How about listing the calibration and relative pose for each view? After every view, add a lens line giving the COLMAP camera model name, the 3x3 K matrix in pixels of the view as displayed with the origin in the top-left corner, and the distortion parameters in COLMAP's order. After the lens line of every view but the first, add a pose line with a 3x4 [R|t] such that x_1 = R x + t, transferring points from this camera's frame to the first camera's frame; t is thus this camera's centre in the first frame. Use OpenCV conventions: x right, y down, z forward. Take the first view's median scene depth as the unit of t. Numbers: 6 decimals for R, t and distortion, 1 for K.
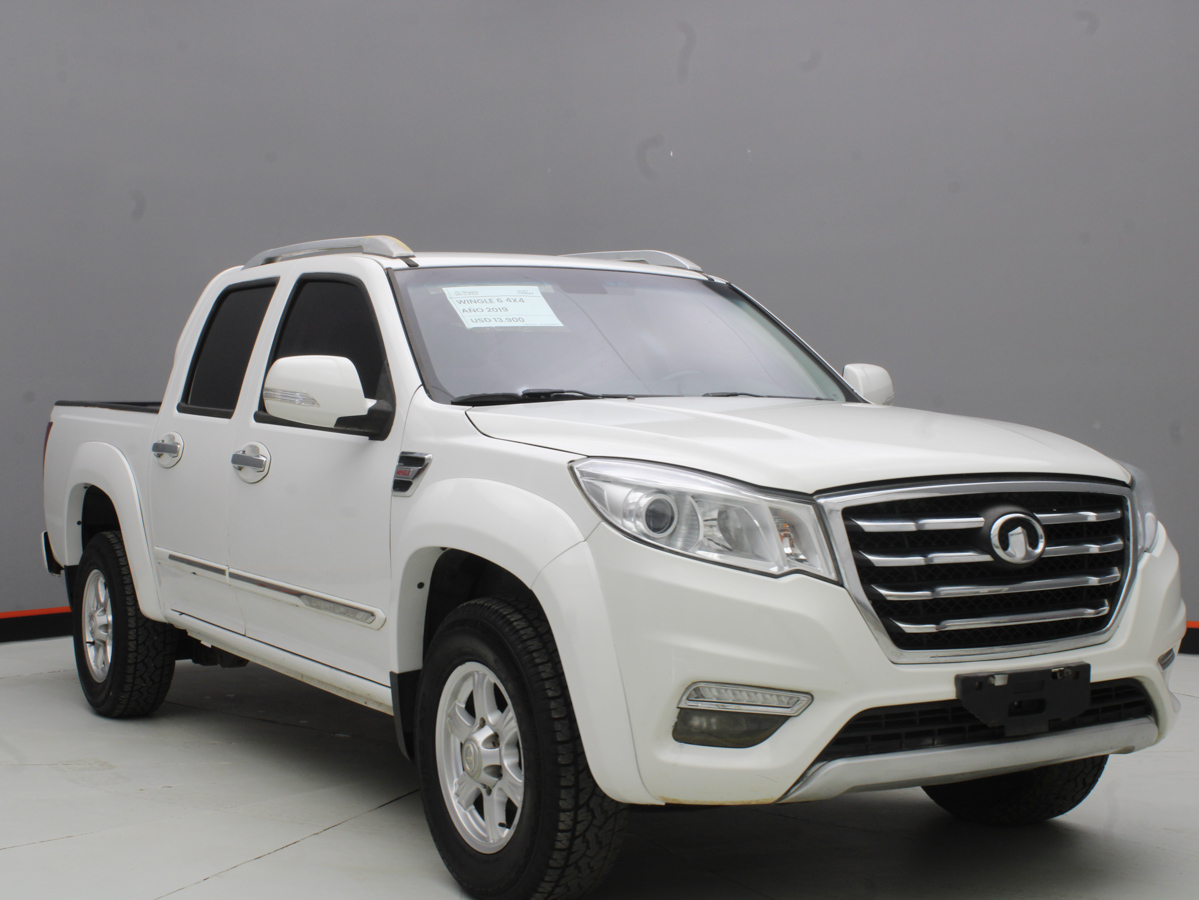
lens RADIAL K [[1602.9, 0, 598.6], [0, 1602.9, 446.2], [0, 0, 1]] dist [-0.041330, 0.000000]
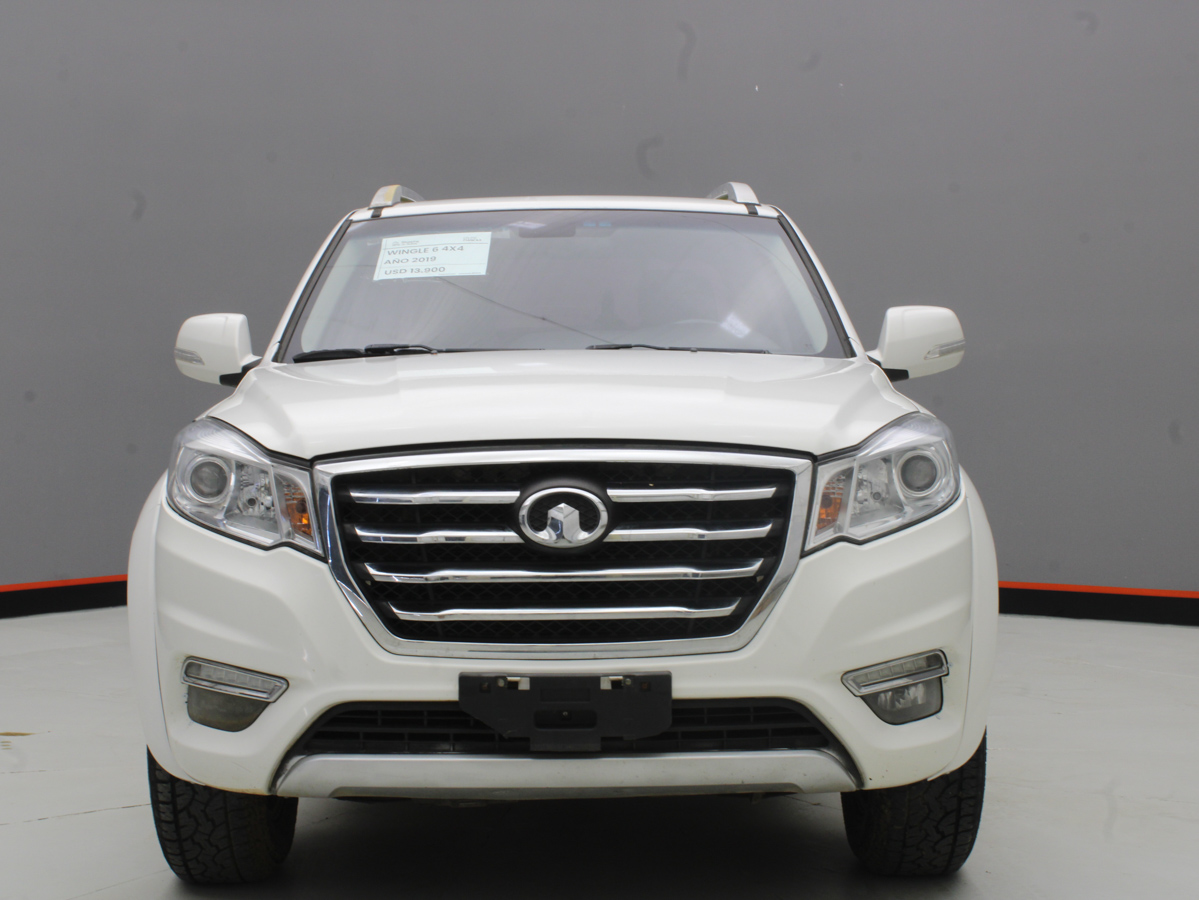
lens RADIAL K [[1707.0, 0, 600.9], [0, 1707.0, 453.1], [0, 0, 1]] dist [0.013090, 0.000000]
pose [[0.879938, 0.017460, -0.474767, 0.709632], [-0.002967, 0.999507, 0.031257, -0.004039], [0.475079, -0.026095, 0.879556, 0.224774]]
